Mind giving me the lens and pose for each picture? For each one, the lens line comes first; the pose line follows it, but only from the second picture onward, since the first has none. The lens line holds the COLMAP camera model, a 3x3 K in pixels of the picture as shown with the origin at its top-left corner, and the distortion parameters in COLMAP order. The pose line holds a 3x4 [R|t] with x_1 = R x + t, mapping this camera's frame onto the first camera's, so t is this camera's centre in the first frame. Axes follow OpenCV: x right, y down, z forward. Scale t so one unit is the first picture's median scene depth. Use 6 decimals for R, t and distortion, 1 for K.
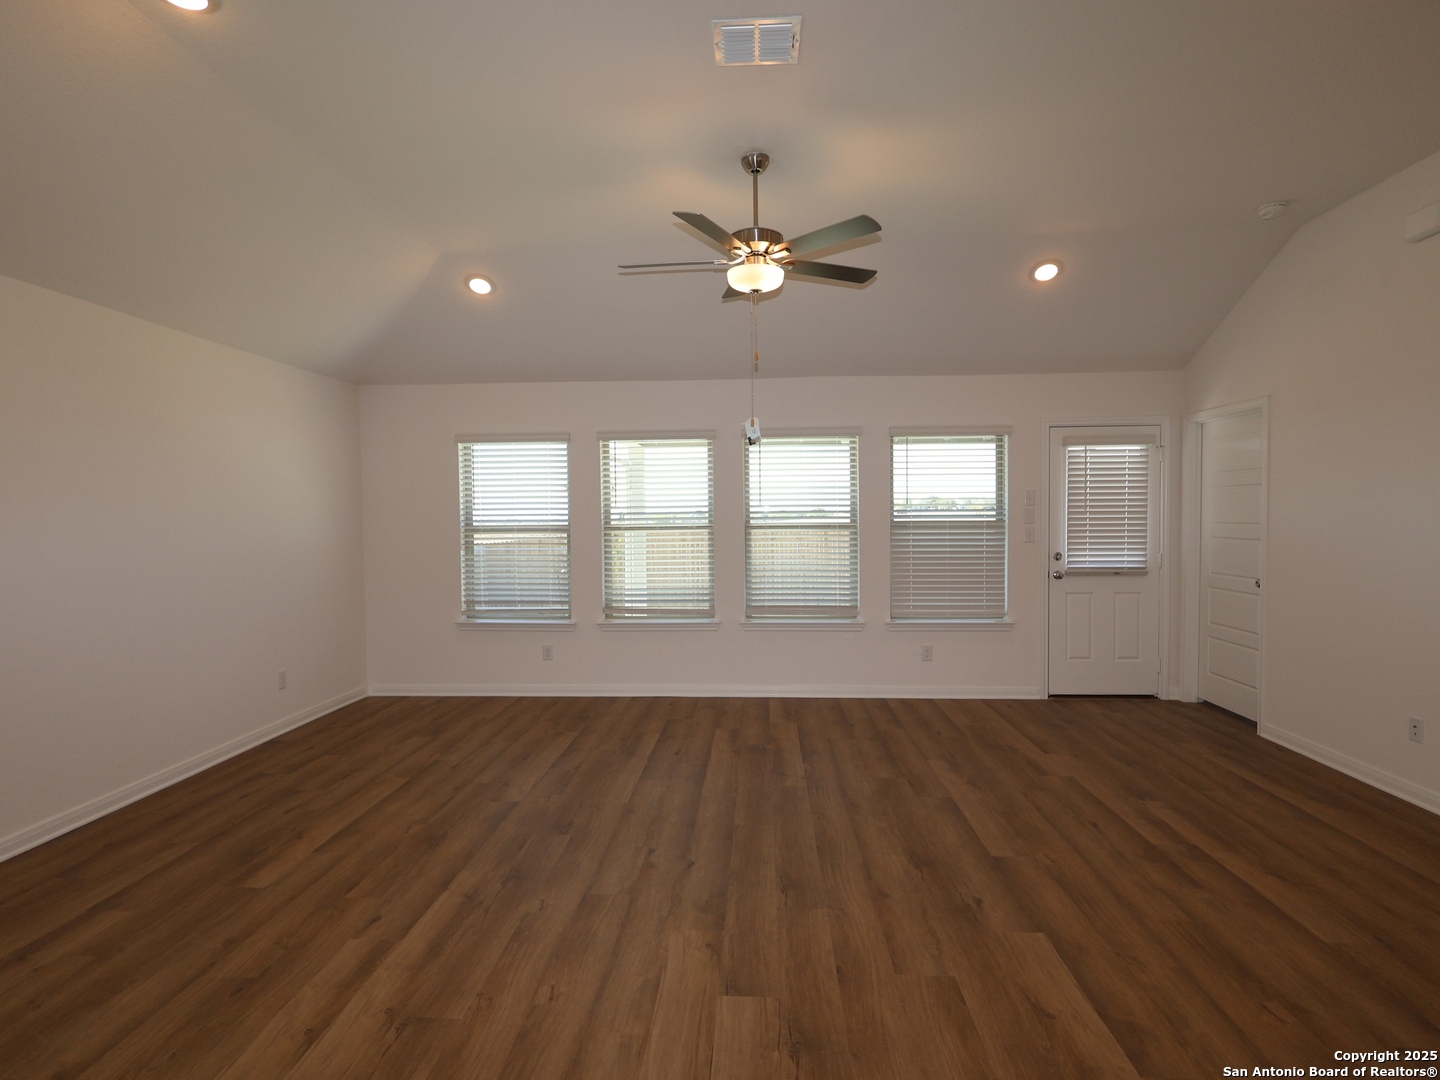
lens RADIAL K [[753.0, 0, 720.0], [0, 753.0, 540.0], [0, 0, 1]] dist [-0.000142, 0.000243]
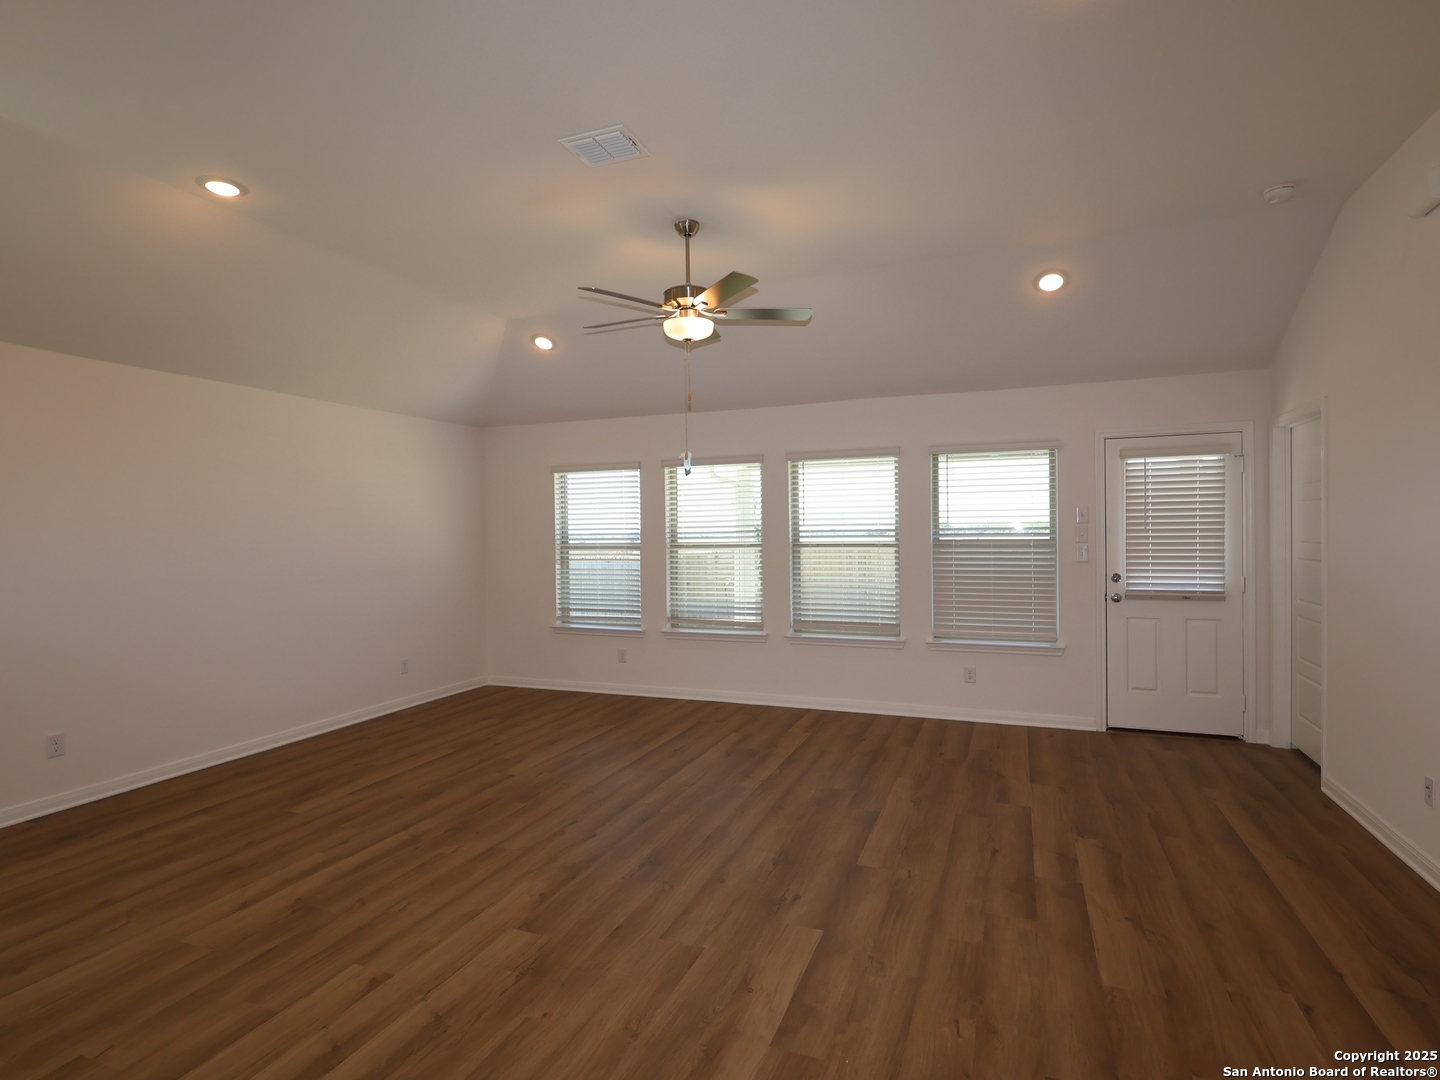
lens RADIAL K [[751.1, 0, 720.7], [0, 751.1, 528.7], [0, 0, 1]] dist [-0.000587, -0.000769]
pose [[0.950138, -0.004600, -0.311795, 0.278513], [-0.006877, 0.999339, -0.035701, -0.002201], [0.311753, 0.036065, 0.949479, -0.031673]]
